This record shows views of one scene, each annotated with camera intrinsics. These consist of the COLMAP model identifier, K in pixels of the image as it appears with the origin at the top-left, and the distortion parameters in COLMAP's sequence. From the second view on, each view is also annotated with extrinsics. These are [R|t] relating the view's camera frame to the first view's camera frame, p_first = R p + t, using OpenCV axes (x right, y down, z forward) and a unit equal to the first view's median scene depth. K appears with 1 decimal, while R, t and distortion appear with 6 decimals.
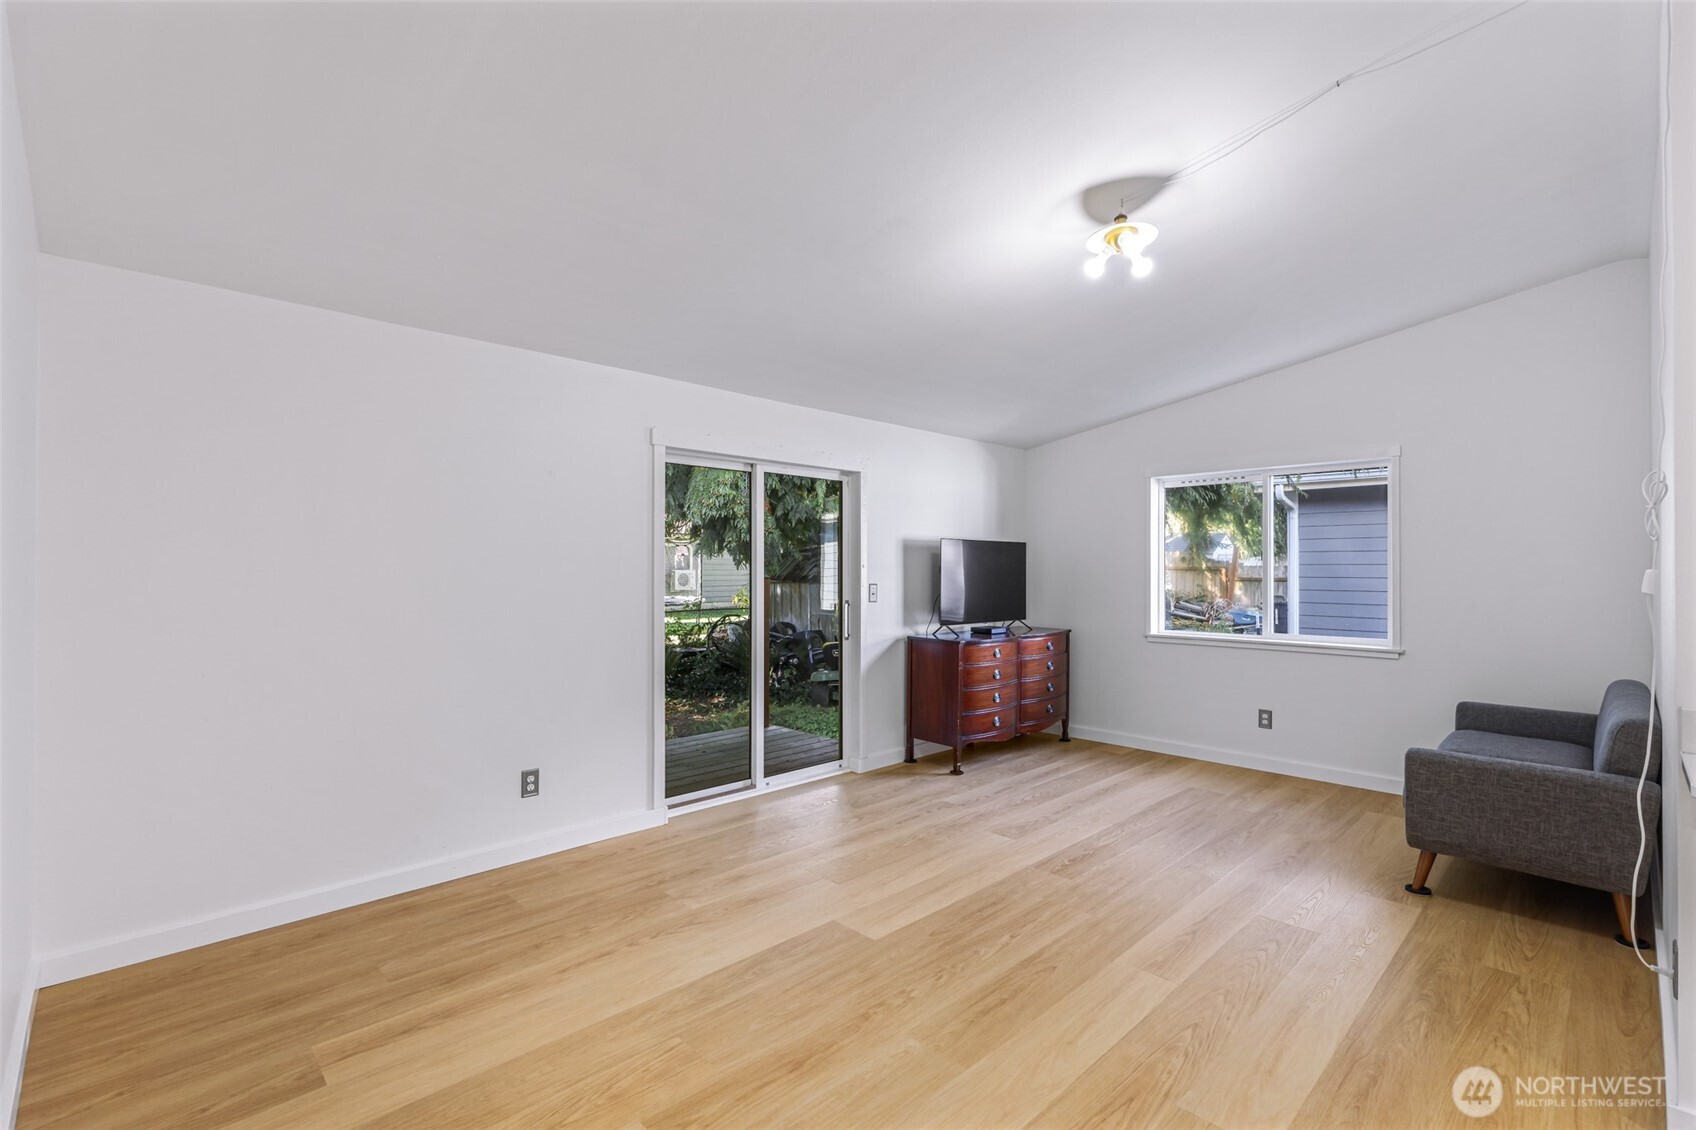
lens RADIAL K [[758.8, 0, 843.1], [0, 758.8, 566.8], [0, 0, 1]] dist [0.001186, 0.000813]
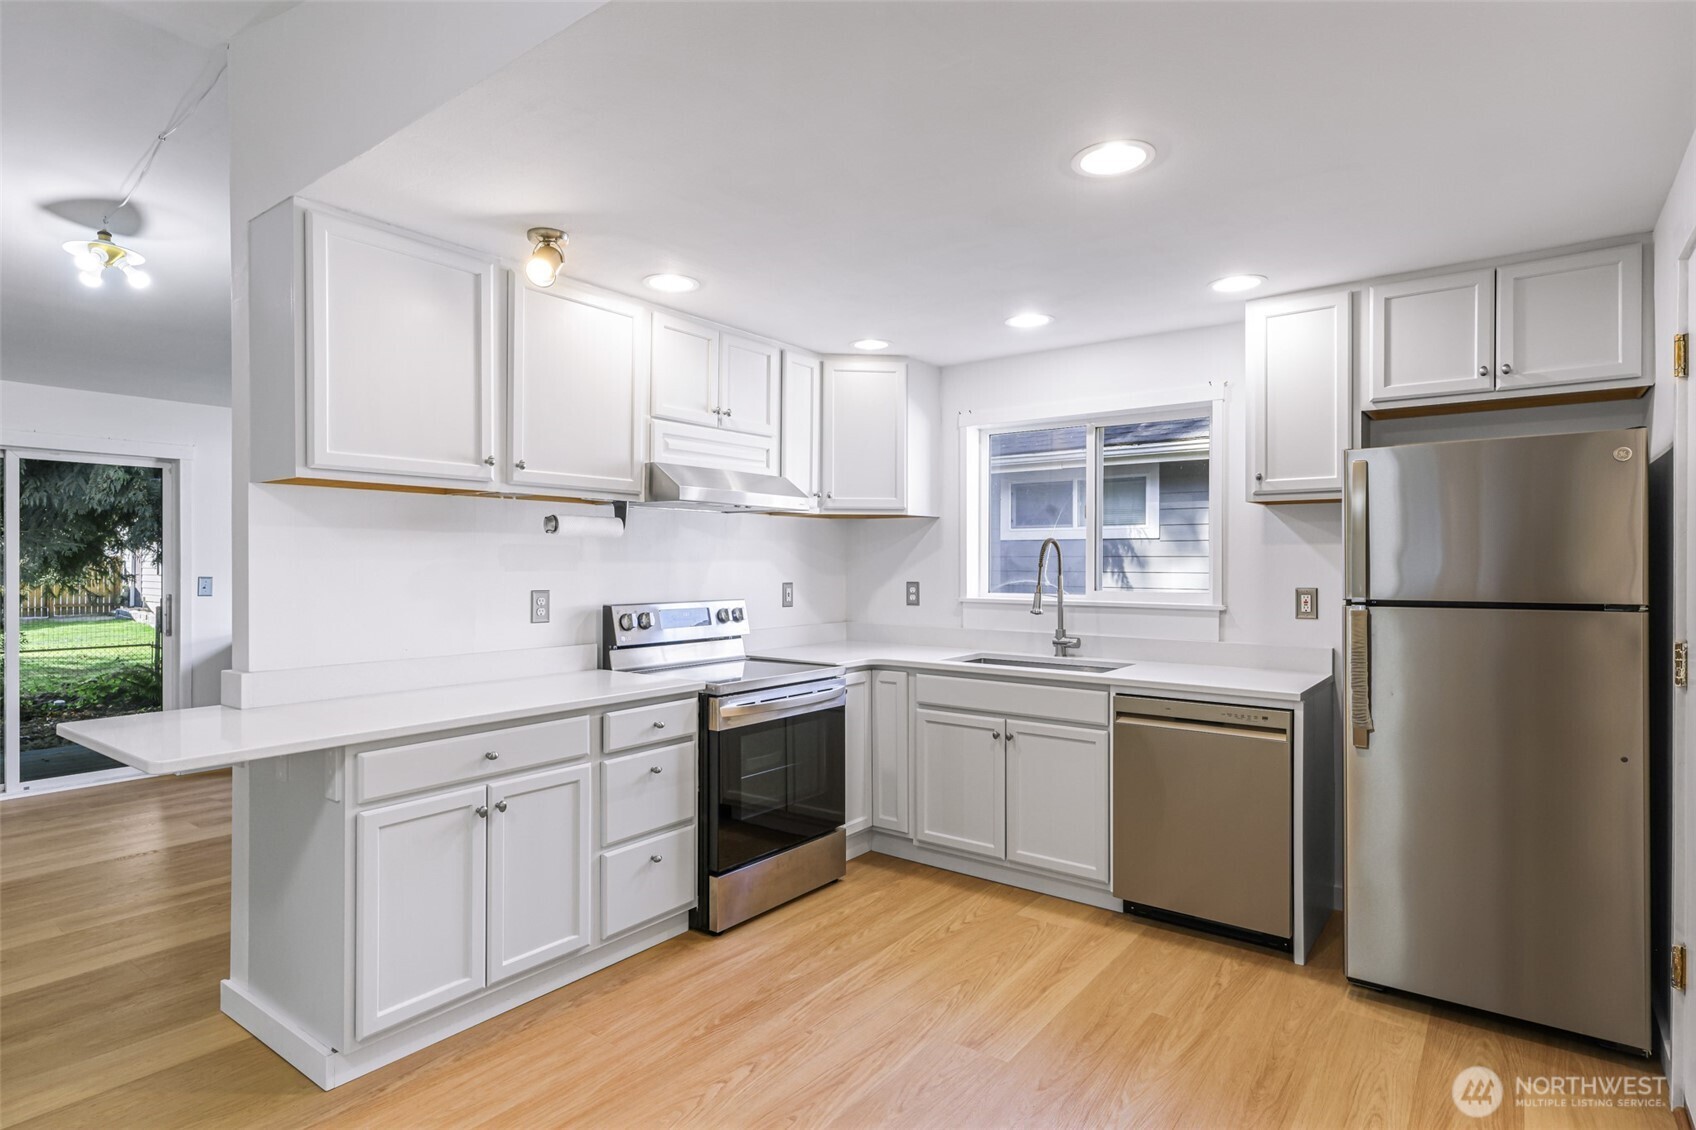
lens RADIAL K [[888.6, 0, 842.6], [0, 888.6, 562.1], [0, 0, 1]] dist [-0.000066, 0.000415]
pose [[0.988863, -0.000733, 0.148830, 0.840240], [0.000094, 0.999991, 0.004303, -0.000413], [-0.148832, -0.004241, 0.988853, -0.278501]]
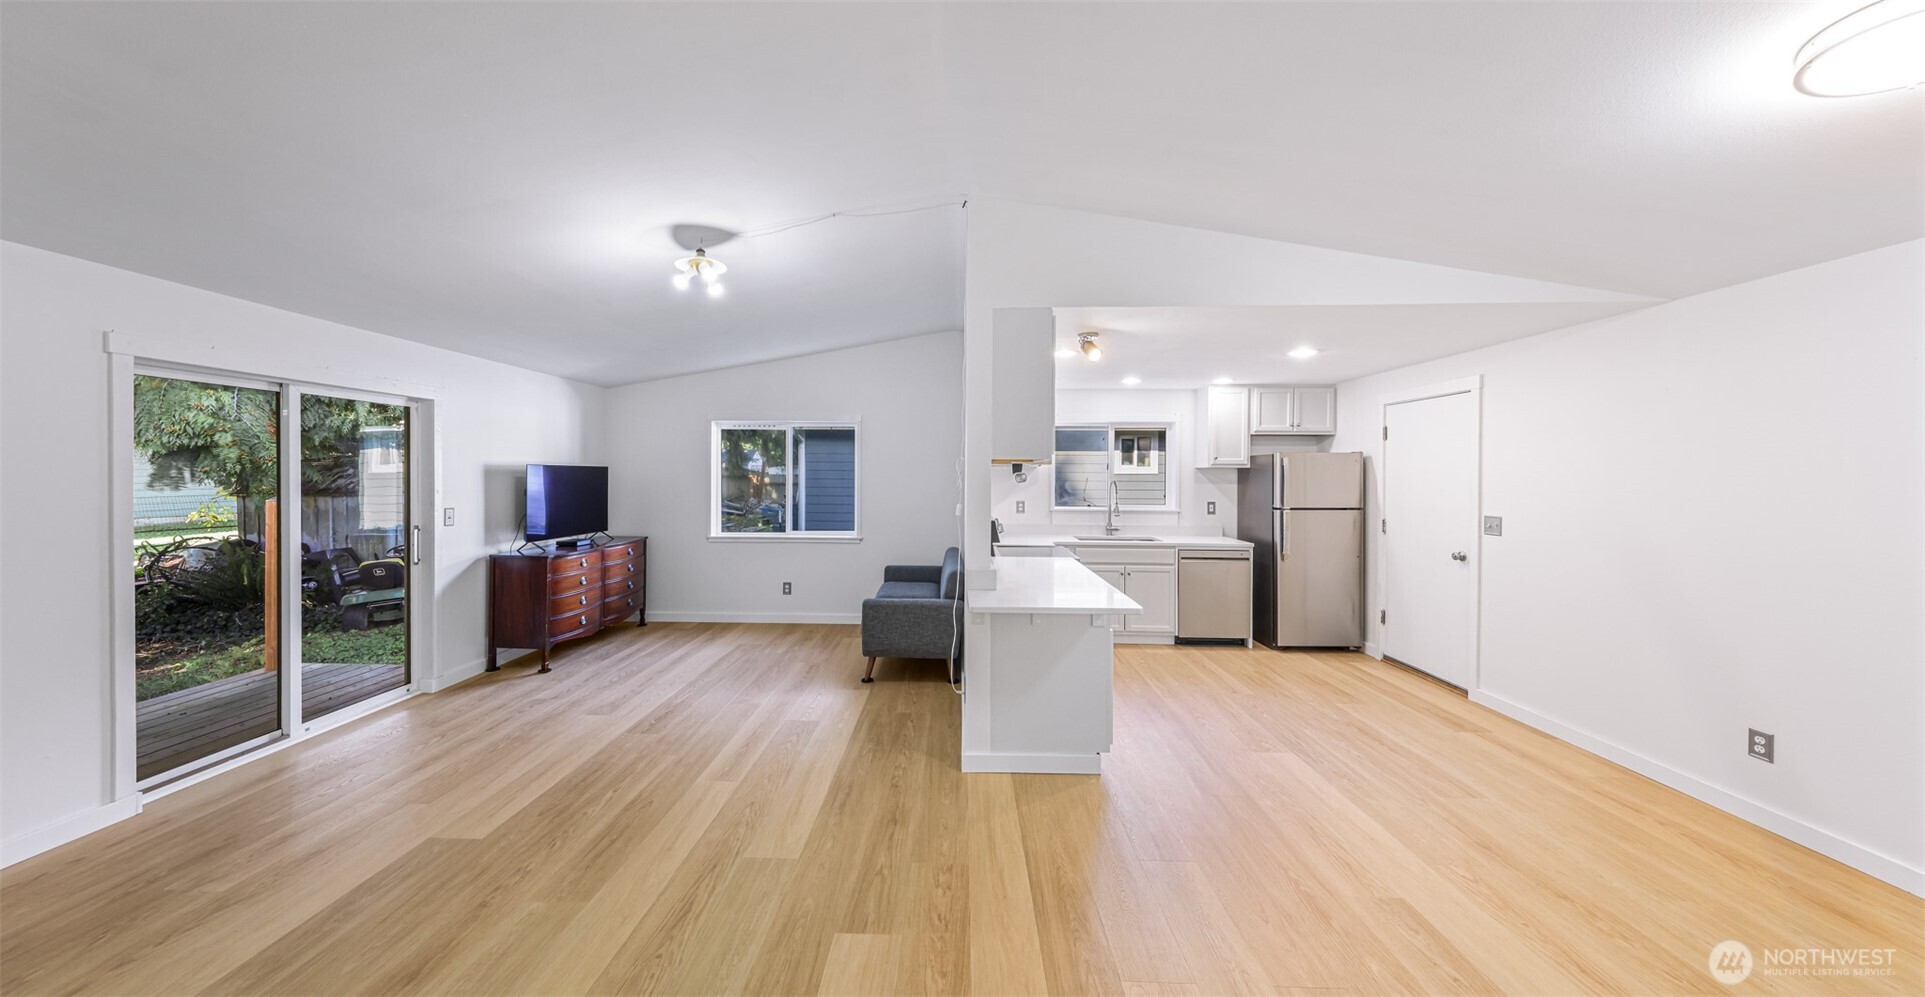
lens RADIAL K [[599.0, 0, 939.9], [0, 599.0, 479.3], [0, 0, 1]] dist [0.000385, 0.000143]
pose [[0.720099, -0.003100, 0.693864, -0.056467], [-0.006372, 0.999918, 0.011081, -0.037789], [-0.693842, -0.012401, 0.720020, -0.071600]]
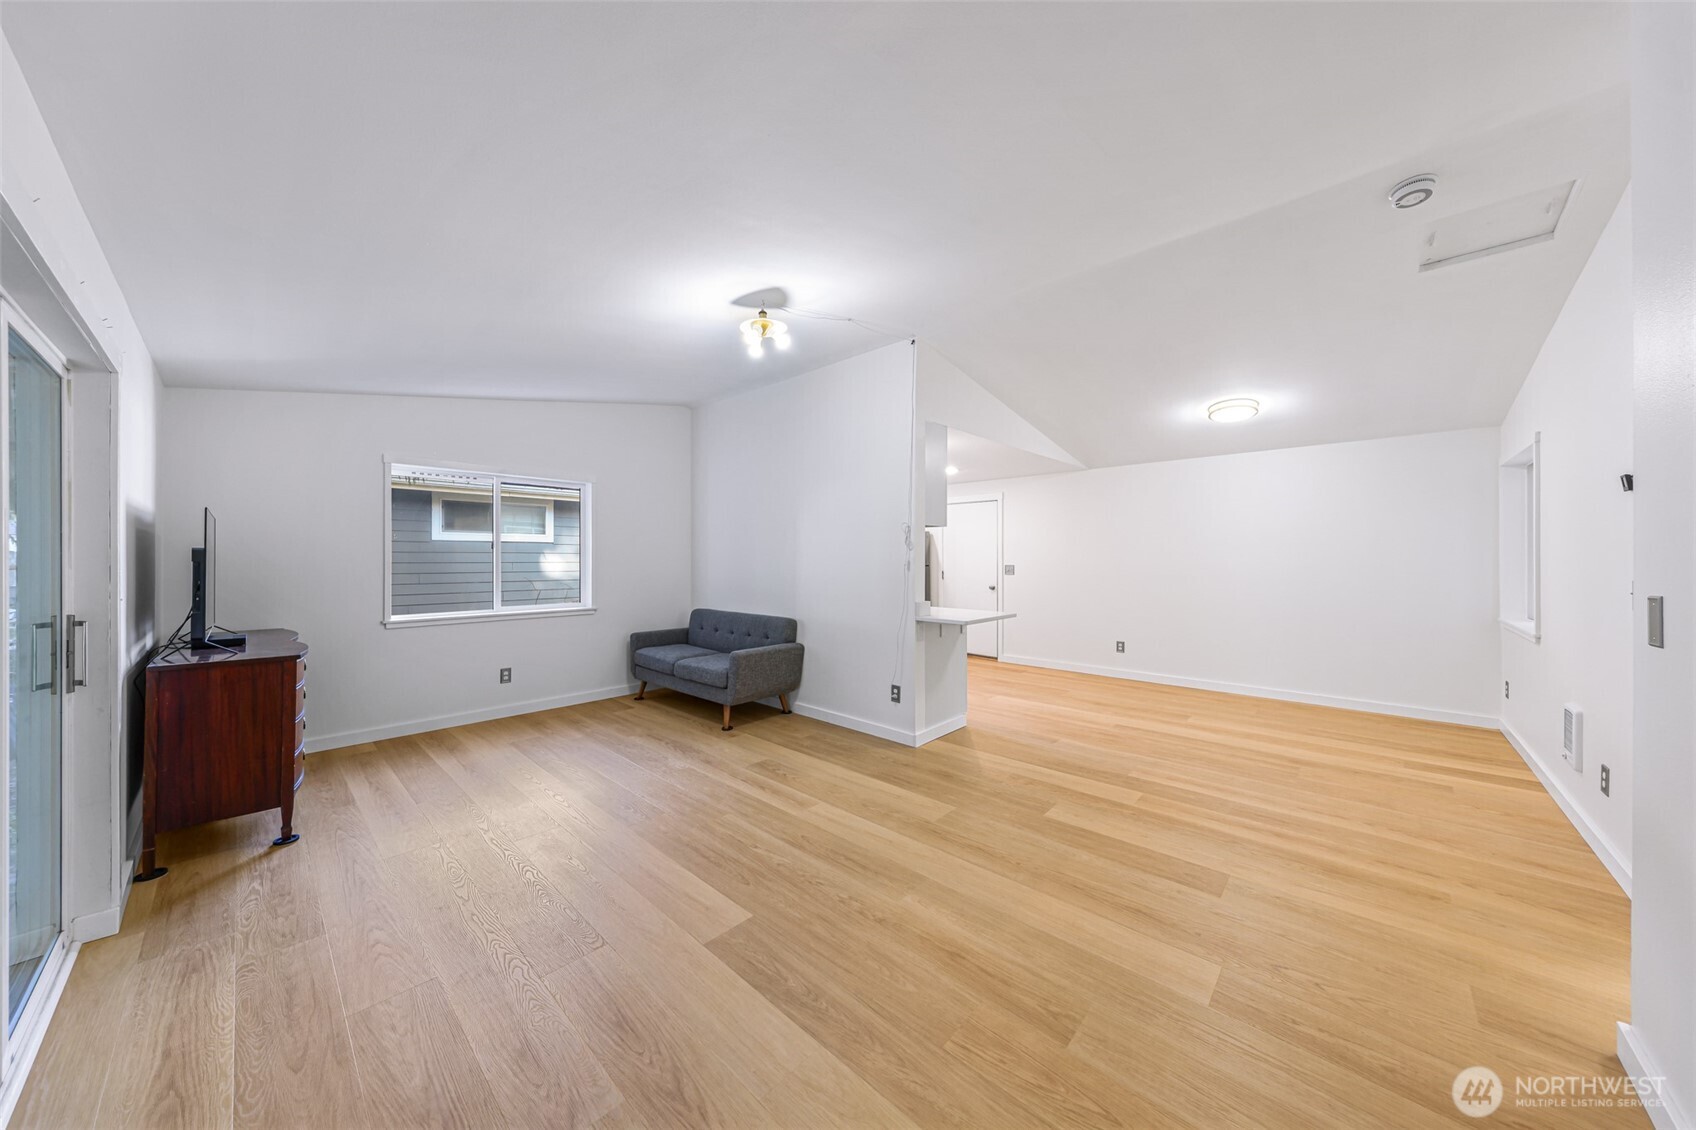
lens RADIAL K [[563.4, 0, 832.6], [0, 563.4, 558.0], [0, 0, 1]] dist [-0.000067, -0.000037]
pose [[-0.041443, -0.002358, 0.999138, -0.493980], [-0.004655, 0.999987, 0.002167, 0.002960], [-0.999130, -0.004562, -0.041453, 0.630663]]
